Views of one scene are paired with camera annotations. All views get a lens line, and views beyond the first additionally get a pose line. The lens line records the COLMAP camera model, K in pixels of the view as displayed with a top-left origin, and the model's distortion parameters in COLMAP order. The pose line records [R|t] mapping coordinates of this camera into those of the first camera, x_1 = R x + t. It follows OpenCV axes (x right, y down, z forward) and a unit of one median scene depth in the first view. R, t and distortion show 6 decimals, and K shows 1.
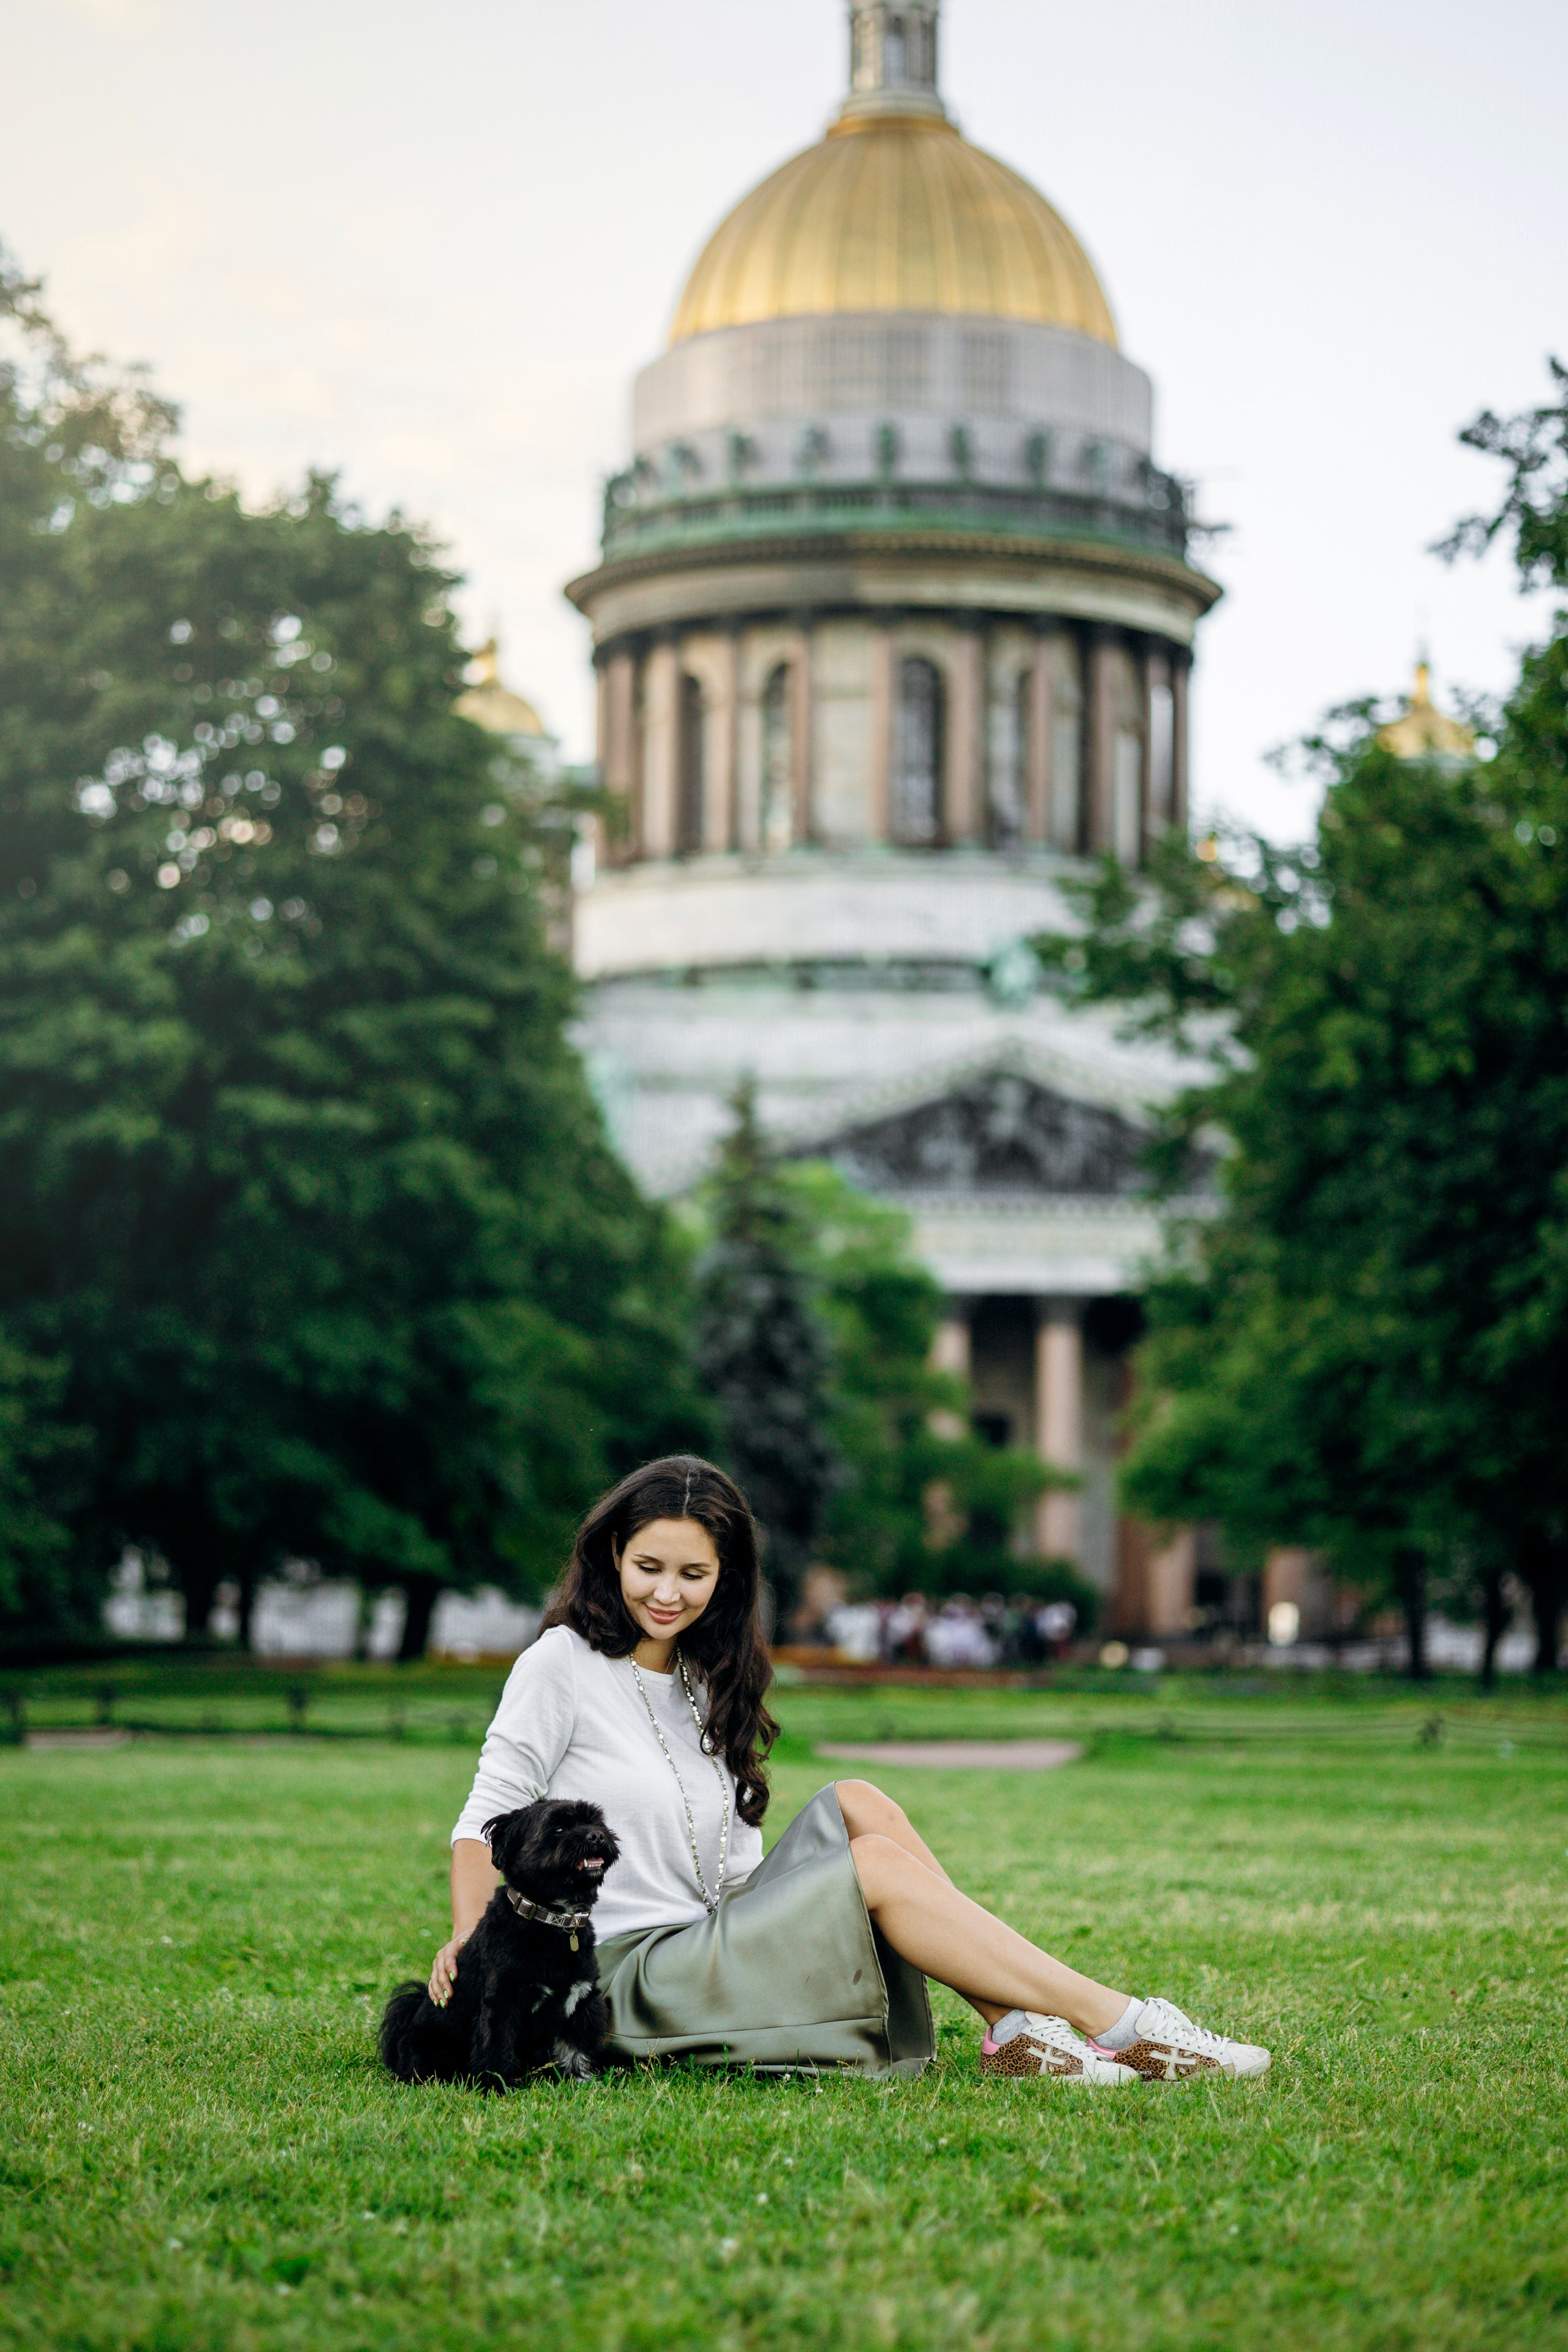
lens RADIAL K [[5530.9, 0, 812.6], [0, 5530.9, 1298.4], [0, 0, 1]] dist [0.047148, 0.000000]
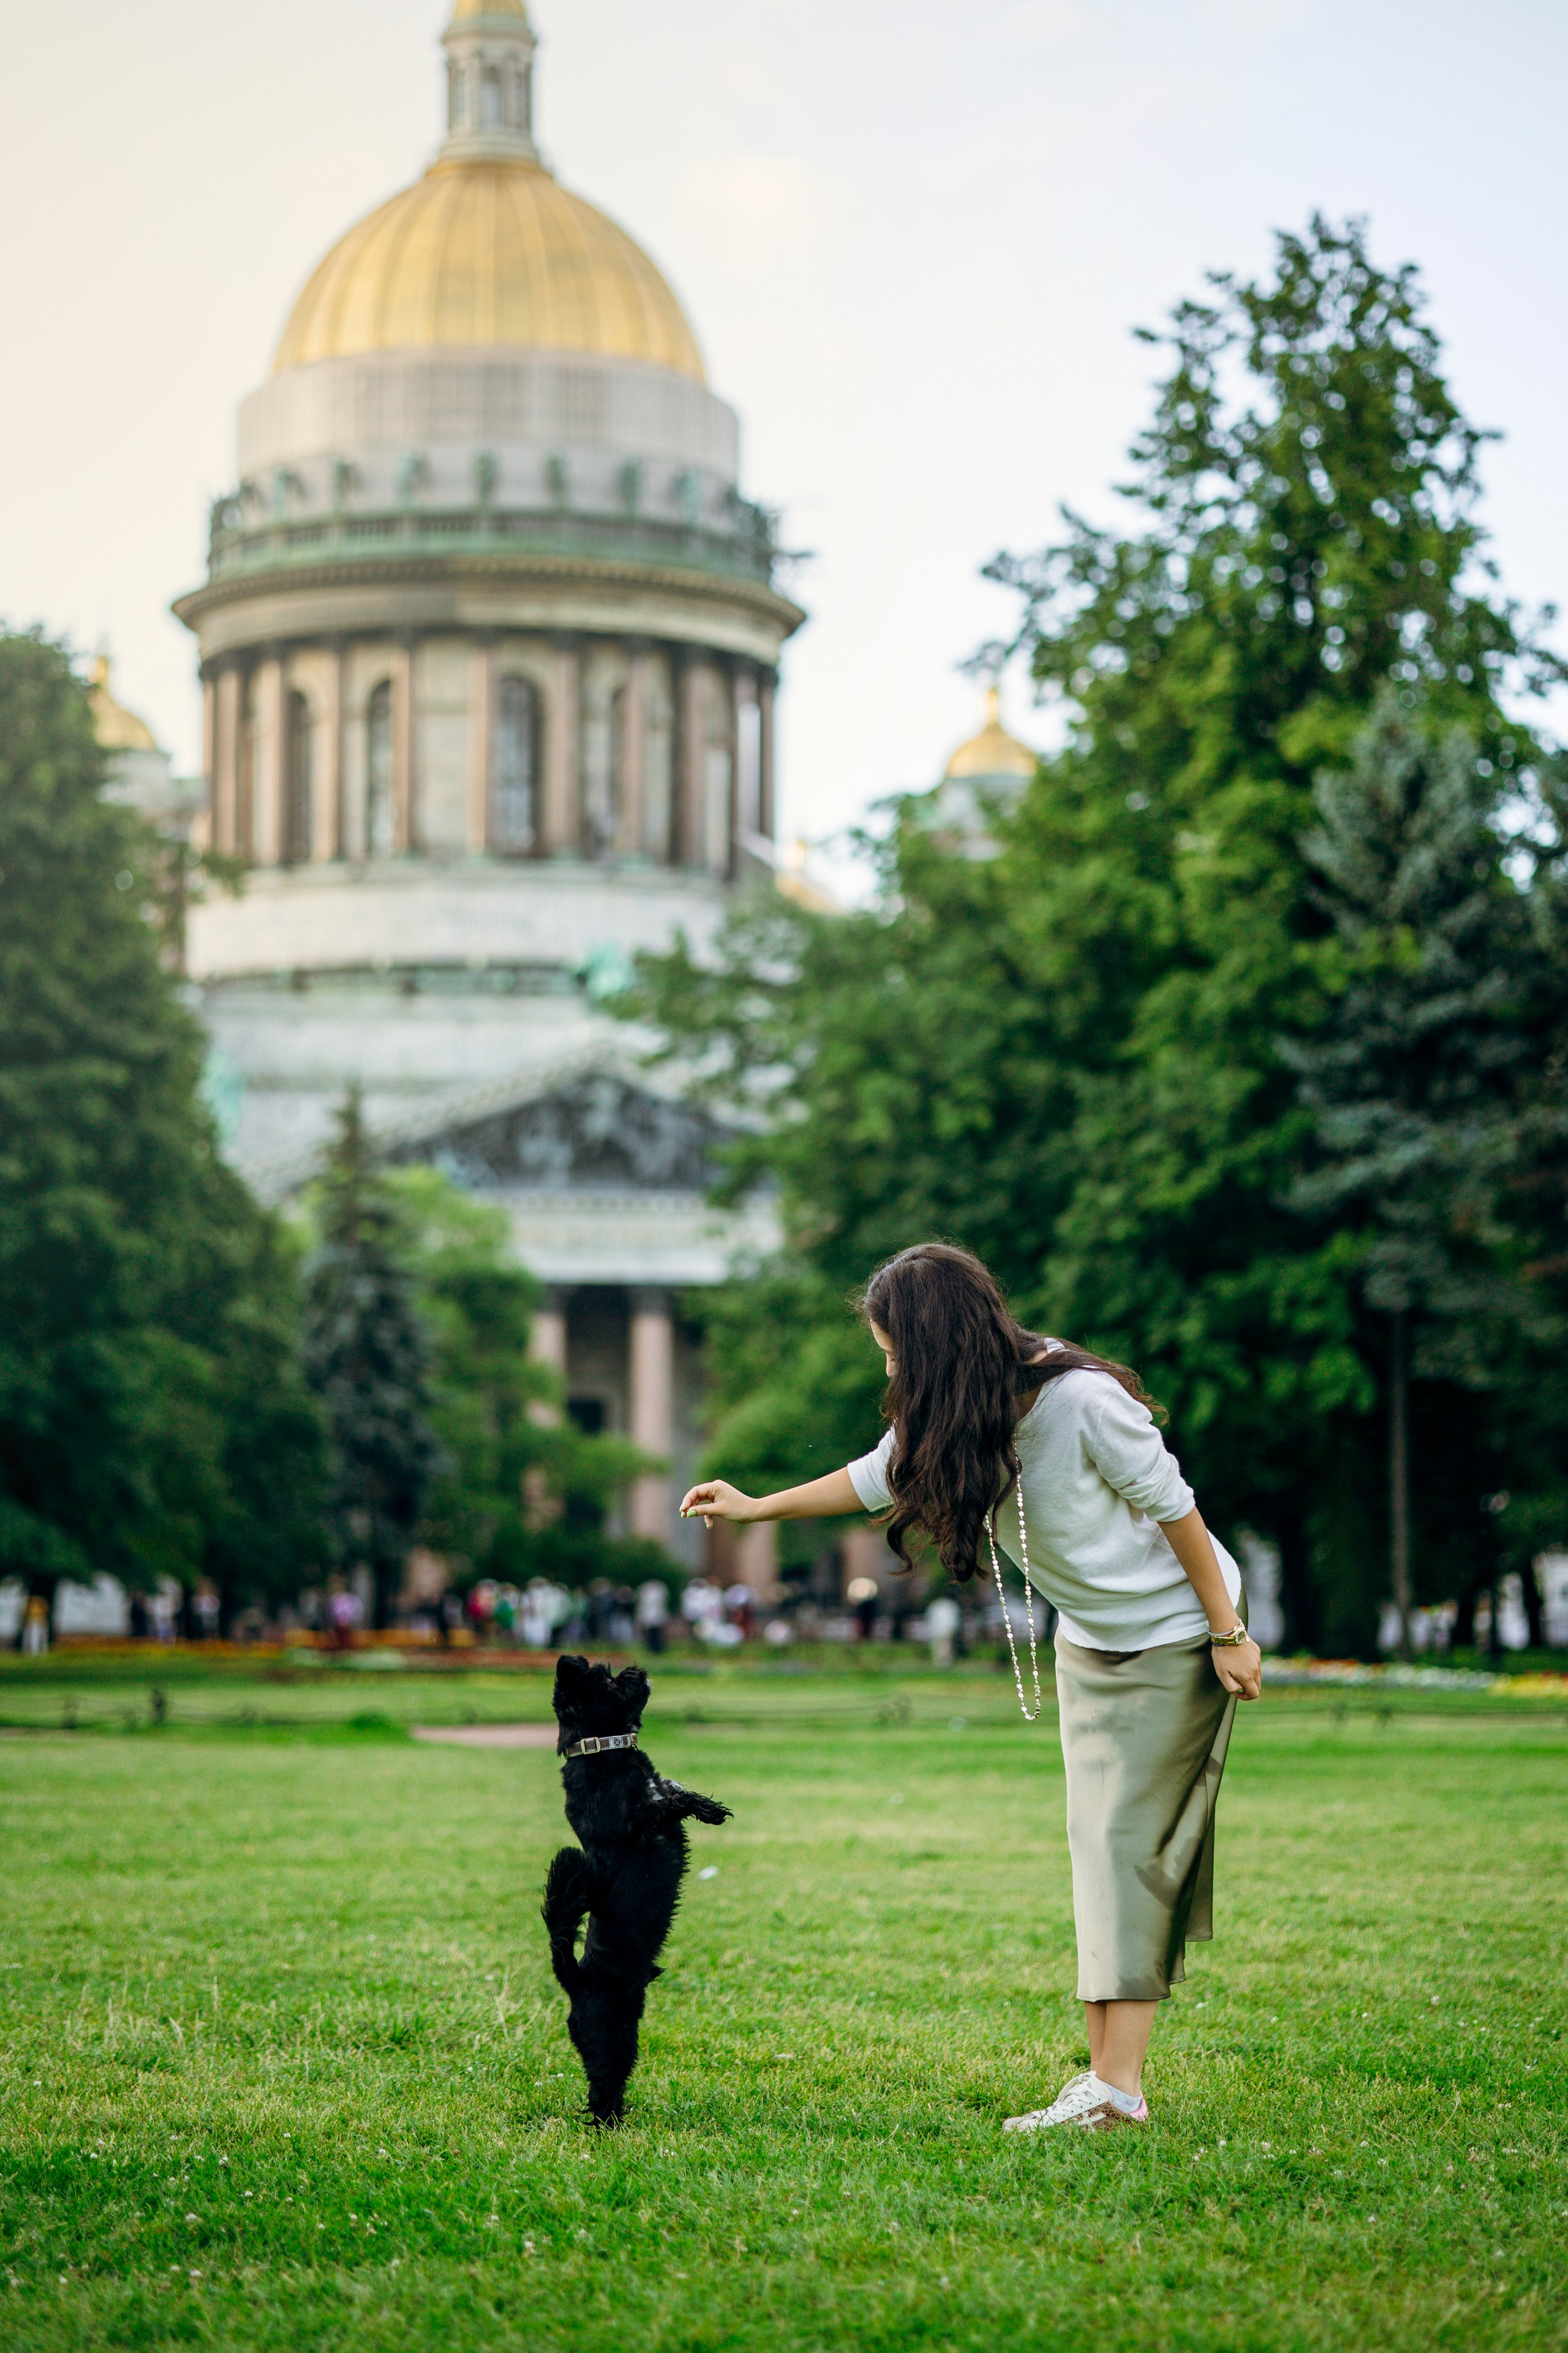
lens RADIAL K [[5532.8, 0, 880.6], [0, 5532.8, 1255.7], [0, 0, 1]] dist [0.047148, 0.000000]
pose [[0.996538, -0.001829, 0.083114, 0.000581], [0.002076, 0.999994, -0.002897, -0.003699], [-0.083108, 0.003060, 0.996536, -0.052439]]
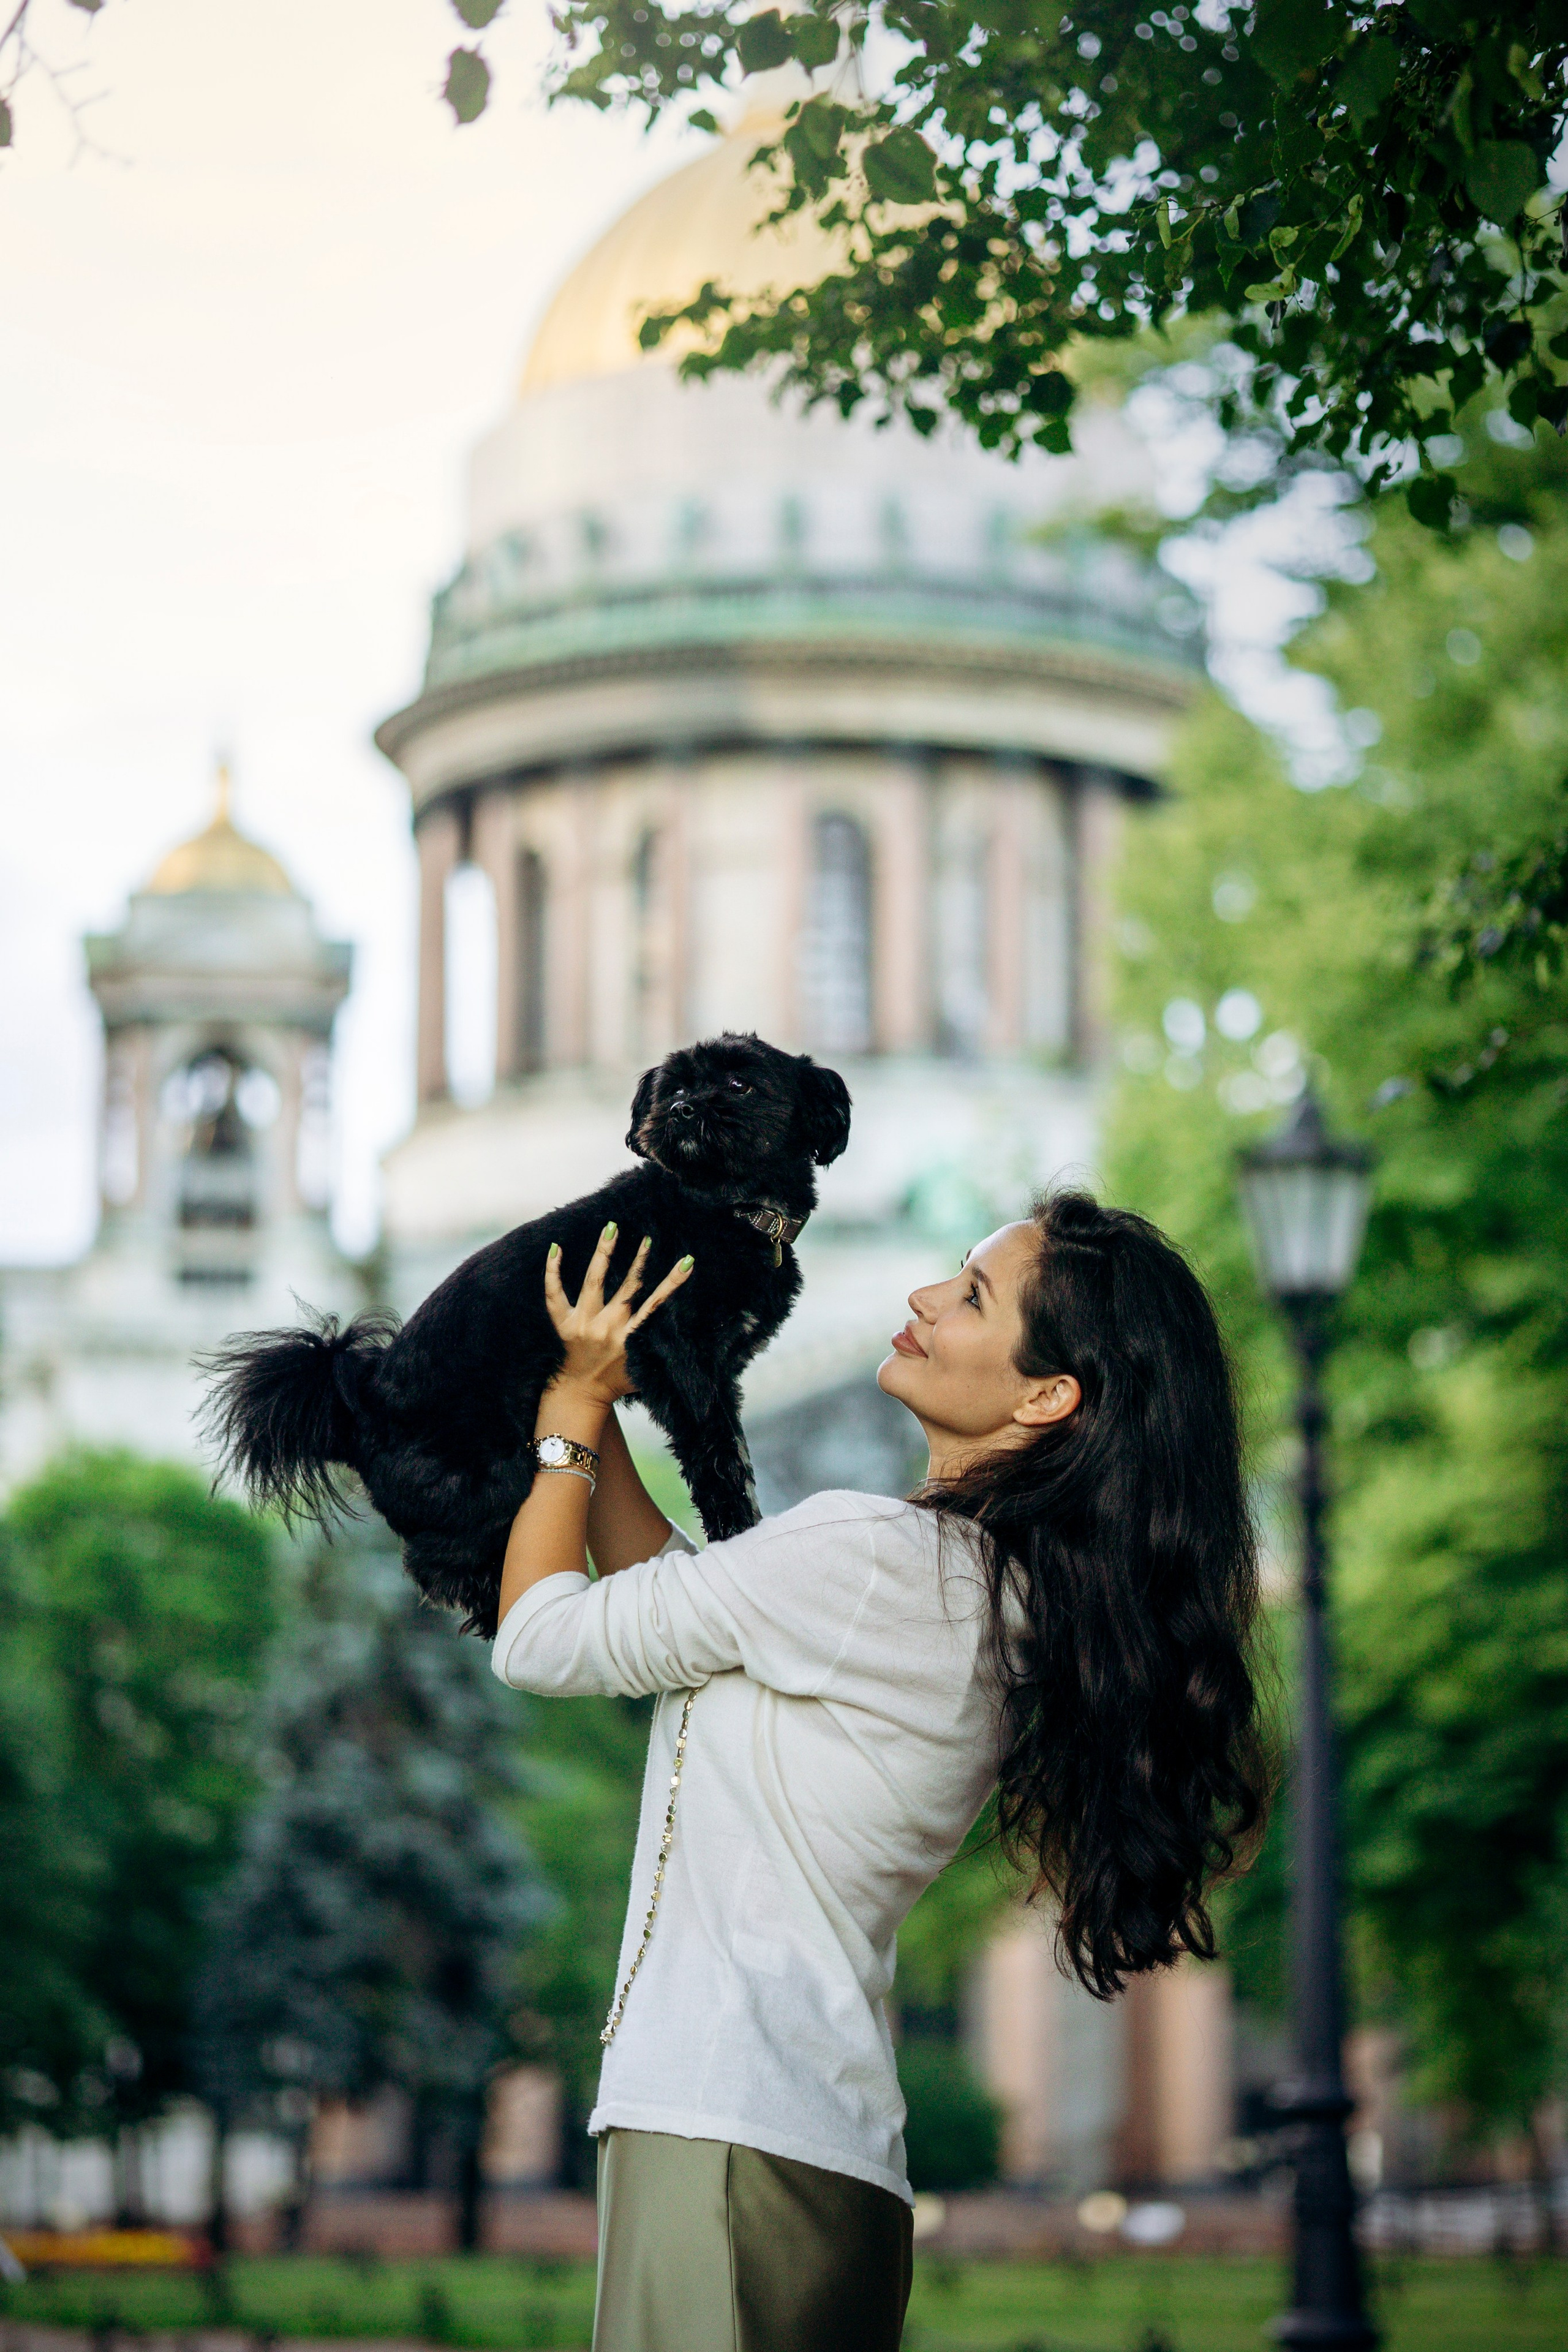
lens RADIAL K [[5530.9, 0, 779.0], [0, 5530.9, 1069.8], [0, 0, 1]] dist [0.047148, 0.000000]
pose [[0.999120, -0.013921, -0.039576, 0.040052], [0.008455, 0.990801, -0.135061, 0.016217], [0.041092, 0.134607, 0.990047, 0.285938]]
